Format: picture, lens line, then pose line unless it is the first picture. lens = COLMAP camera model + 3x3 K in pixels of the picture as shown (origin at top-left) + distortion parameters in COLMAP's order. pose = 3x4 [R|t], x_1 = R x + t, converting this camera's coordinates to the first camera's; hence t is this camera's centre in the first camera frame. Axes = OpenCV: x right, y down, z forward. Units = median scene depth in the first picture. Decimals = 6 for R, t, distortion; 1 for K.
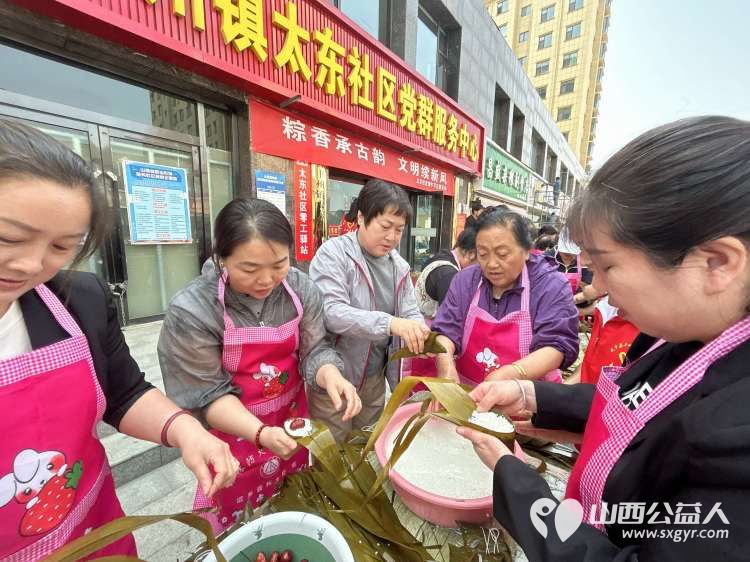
lens RADIAL K [[307.8, 0, 378.2], [0, 307.8, 270.6], [0, 0, 1]] dist [0.010345, 0.000048]
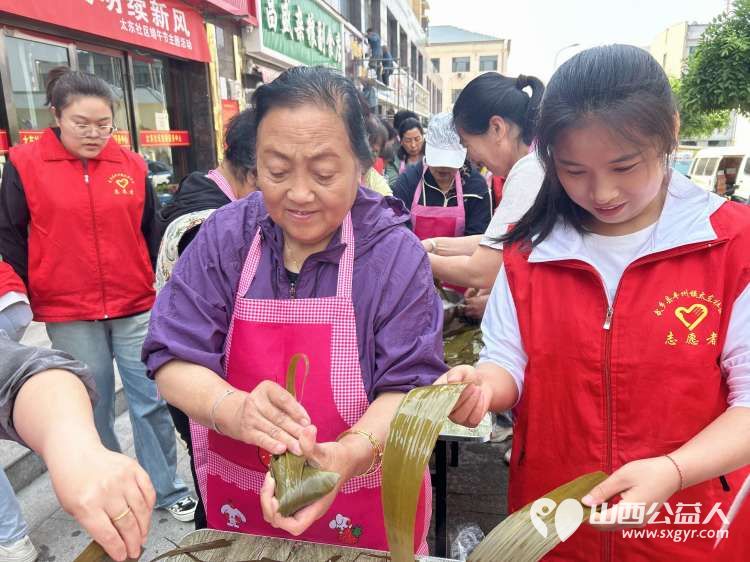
lens RADIAL K [[575.6, 0, 375.0], [0, 575.6, 281.0], [0, 0, 1]] dist [0.025187, -0.004014]
pose [[0.879327, -0.151146, 0.451596, 0.007758], [0.096946, 0.985253, 0.140989, -0.000993], [-0.466247, -0.080195, 0.881012, 0.025592]]
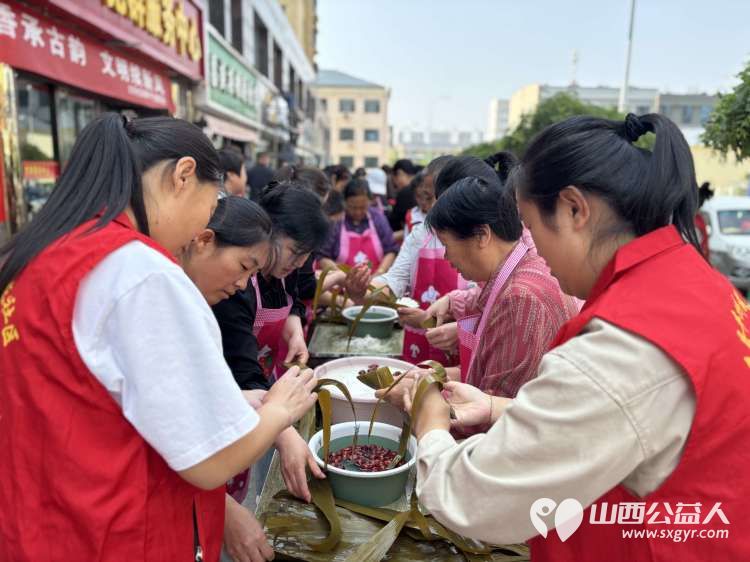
lens RADIAL K [[565.4, 0, 378.1], [0, 565.4, 295.8], [0, 0, 1]] dist [0.013888, -0.005642]
pose [[0.767348, -0.135023, 0.626854, -0.217044], [0.065475, 0.988968, 0.132872, 0.009004], [-0.637880, -0.060916, 0.767723, -0.214447]]
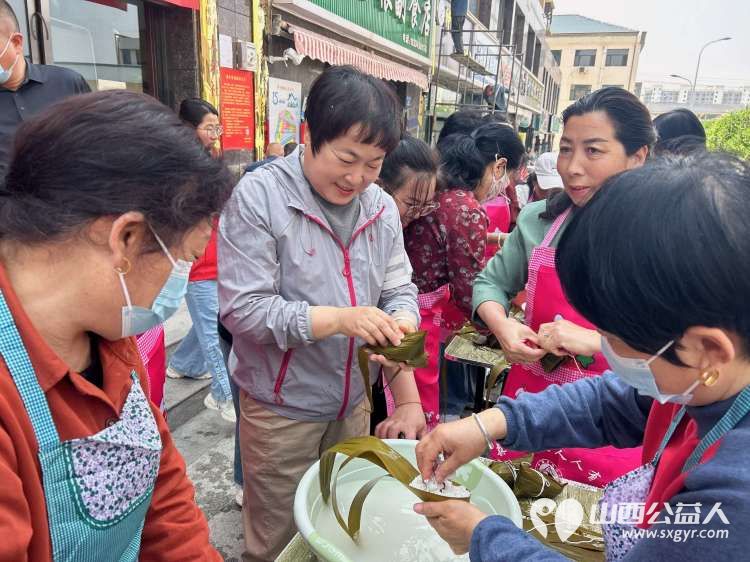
lens RADIAL K [[575.6, 0, 375.0], [0, 575.6, 281.0], [0, 0, 1]] dist [0.025187, -0.004014]
pose [[0.951411, -0.063020, 0.301407, 0.211136], [0.019431, 0.989169, 0.145486, -0.038597], [-0.307312, -0.132561, 0.942331, 0.300457]]
